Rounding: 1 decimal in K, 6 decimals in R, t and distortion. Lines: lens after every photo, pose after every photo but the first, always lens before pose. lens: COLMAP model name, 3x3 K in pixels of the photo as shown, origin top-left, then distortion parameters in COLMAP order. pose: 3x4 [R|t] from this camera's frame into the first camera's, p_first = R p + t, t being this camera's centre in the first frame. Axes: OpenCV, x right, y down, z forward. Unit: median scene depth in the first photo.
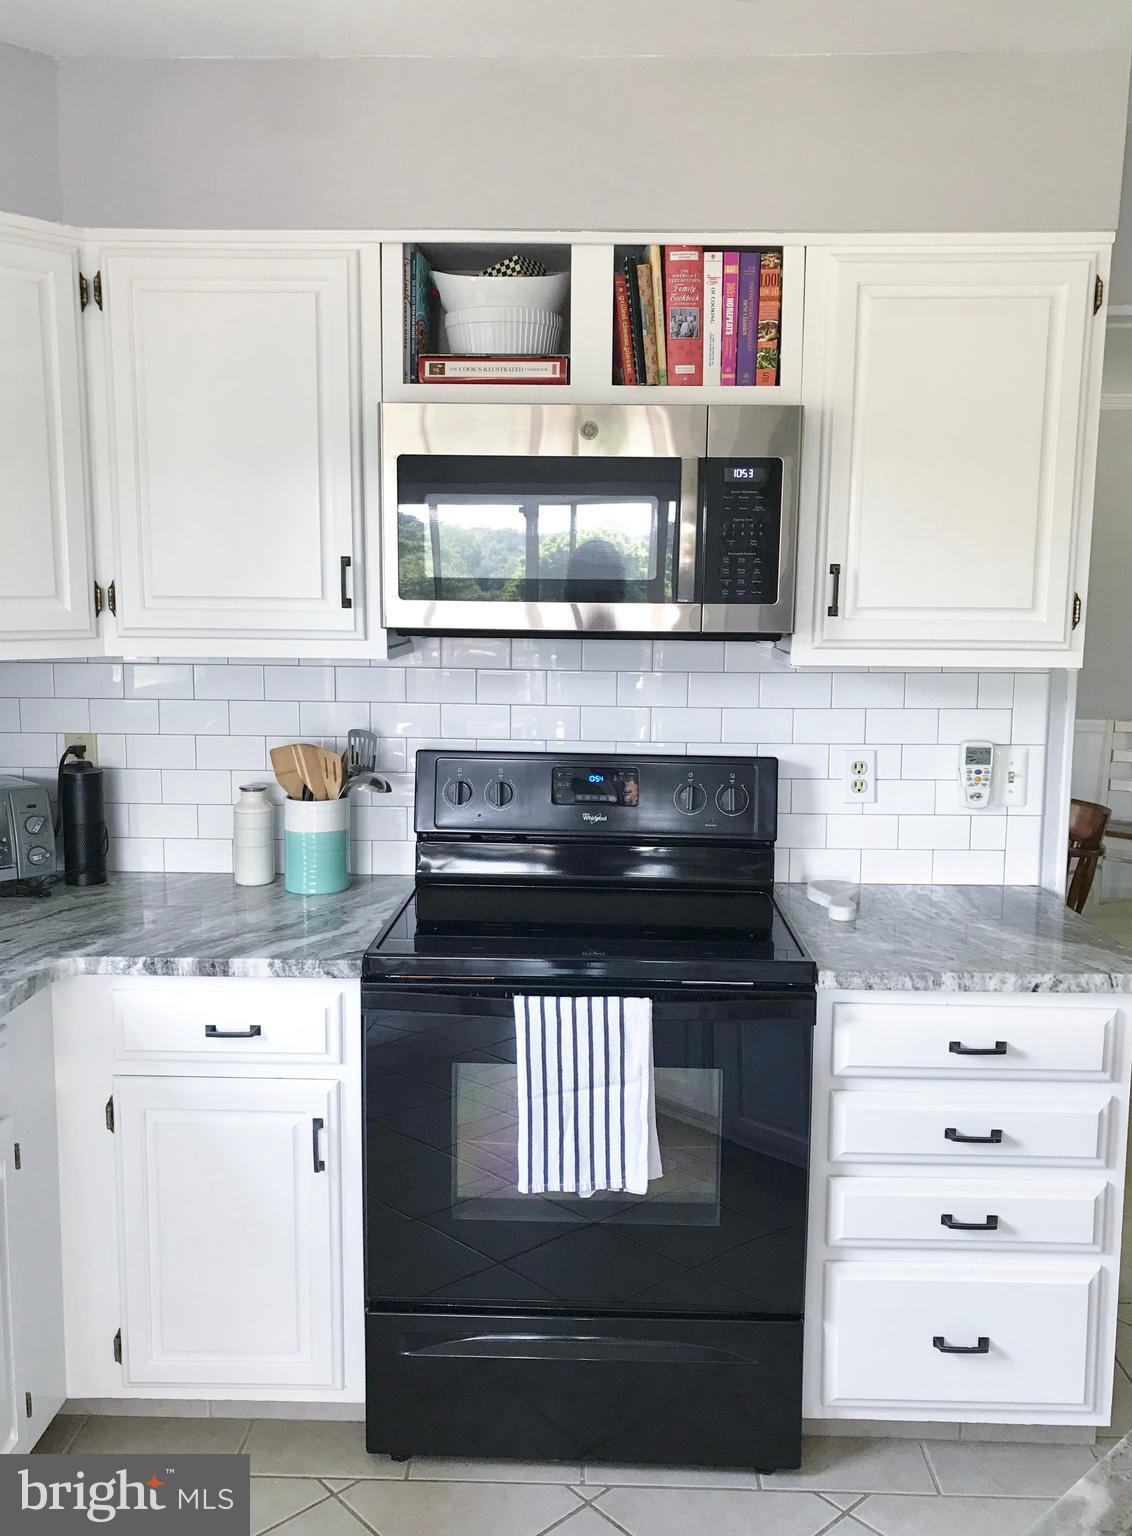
lens RADIAL K [[1294.1, 0, 566.0], [0, 1294.1, 768.0], [0, 0, 1]] dist [0.013522, -0.001882]
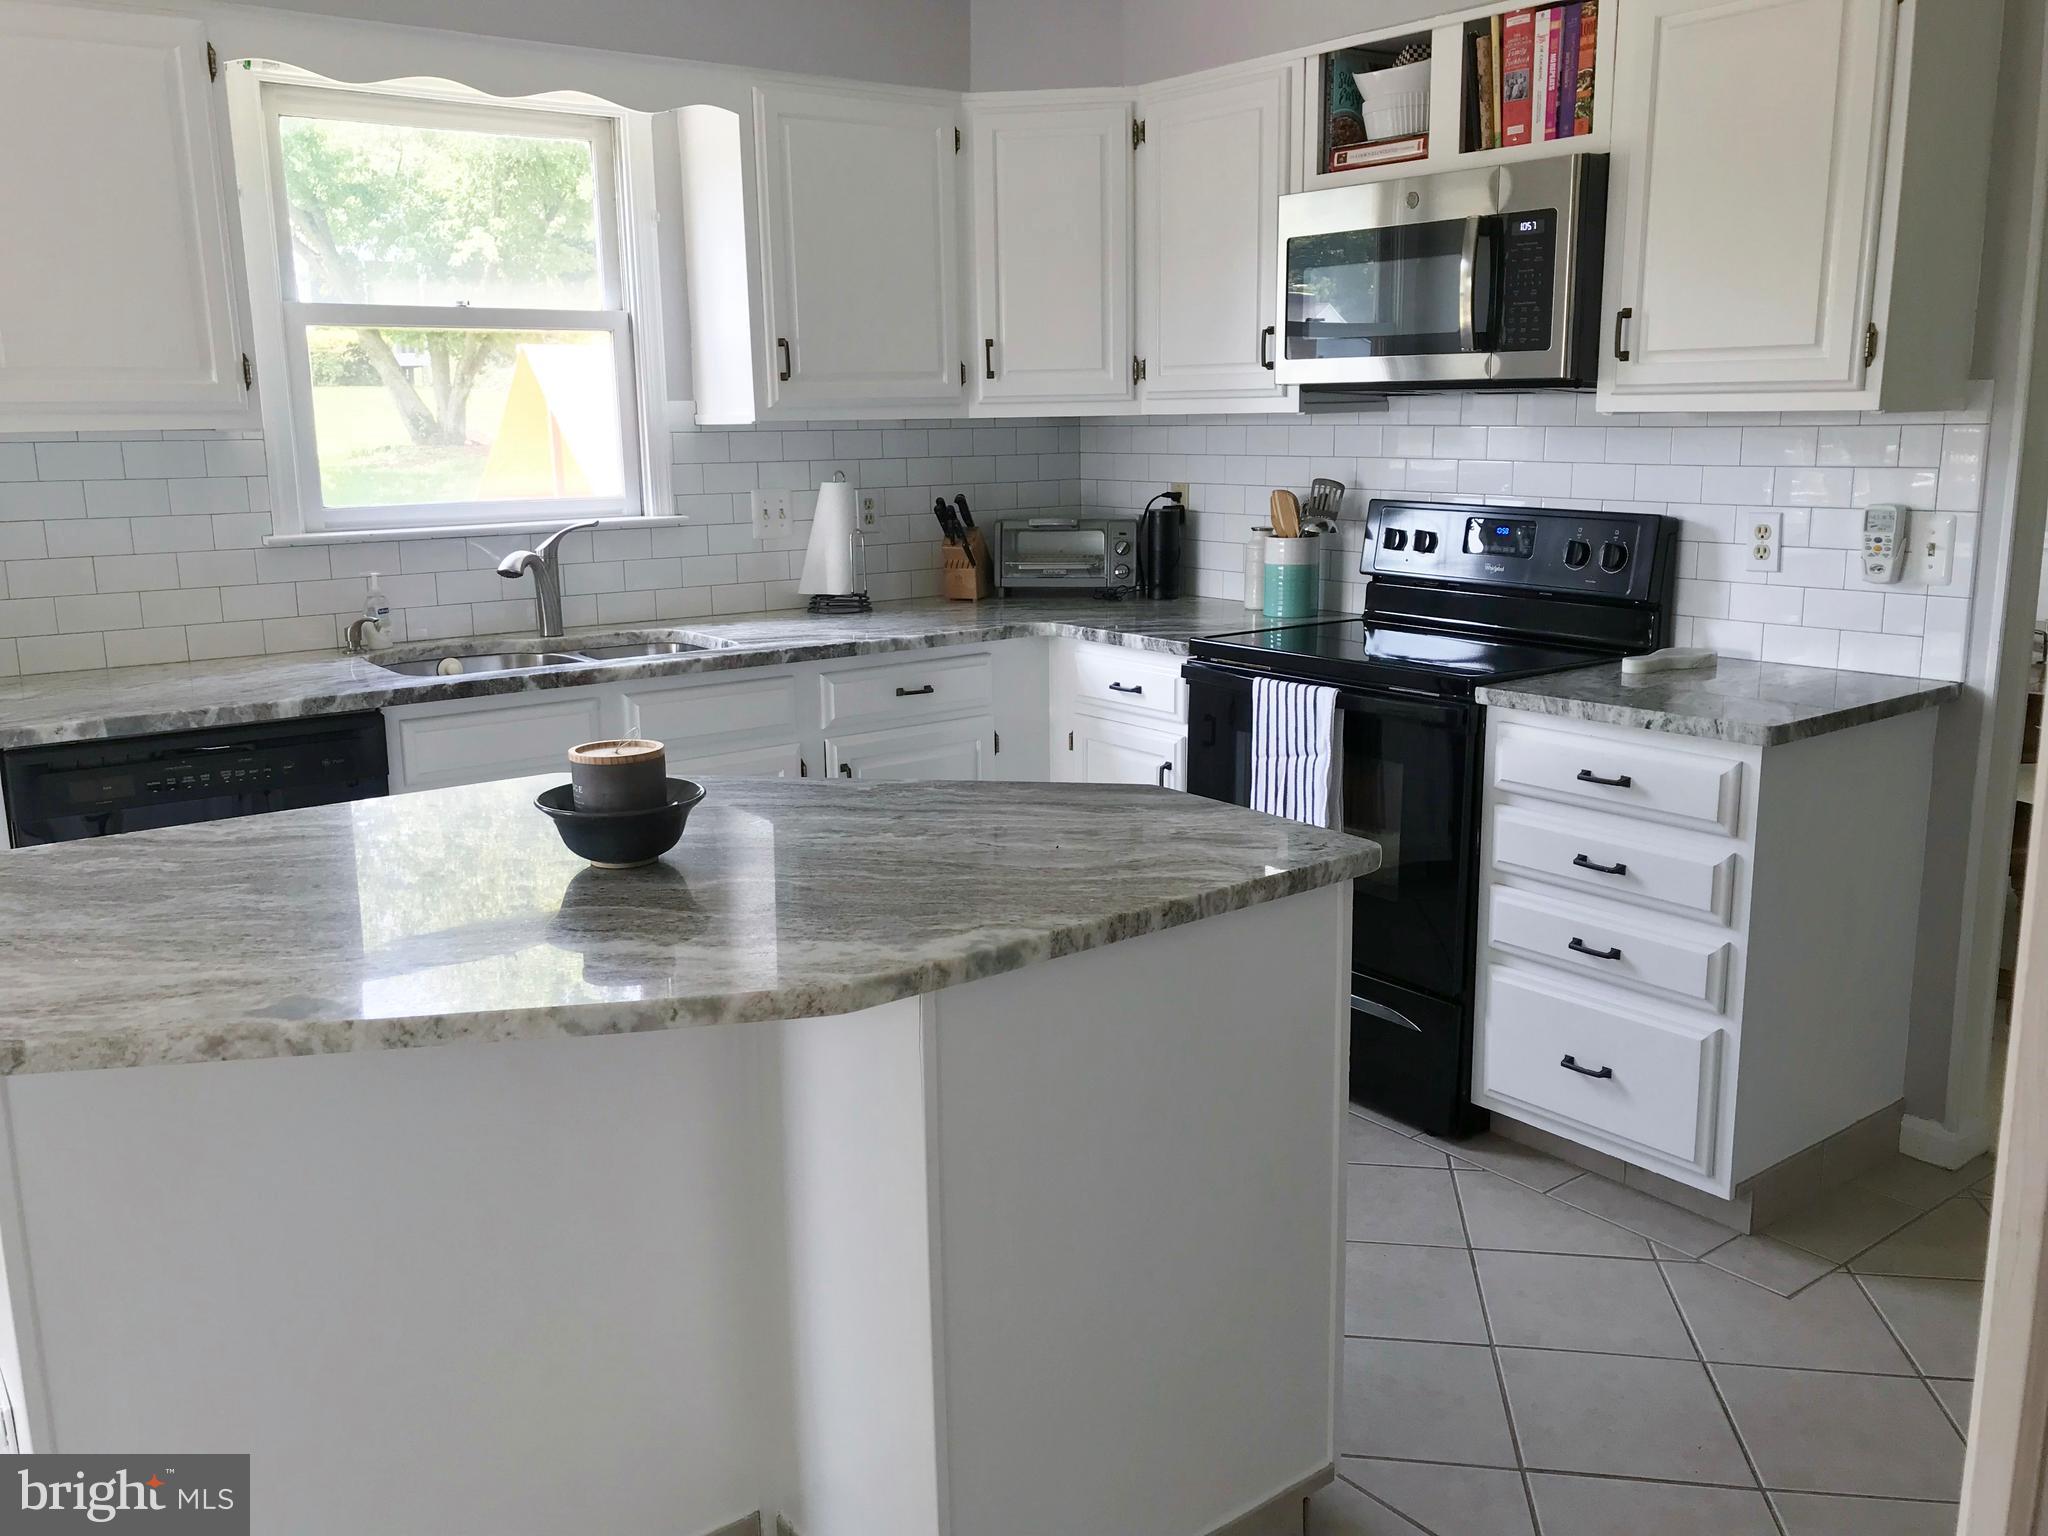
lens RADIAL K [[1671.9, 0, 1024.0], [0, 1671.9, 768.0], [0, 0, 1]] dist [0.011305, 0.009304]
pose [[0.637598, 0.146551, -0.756301, 0.953770], [-0.088484, 0.989173, 0.117079, 0.084730], [0.765271, -0.007729, 0.643662, -0.197208]]
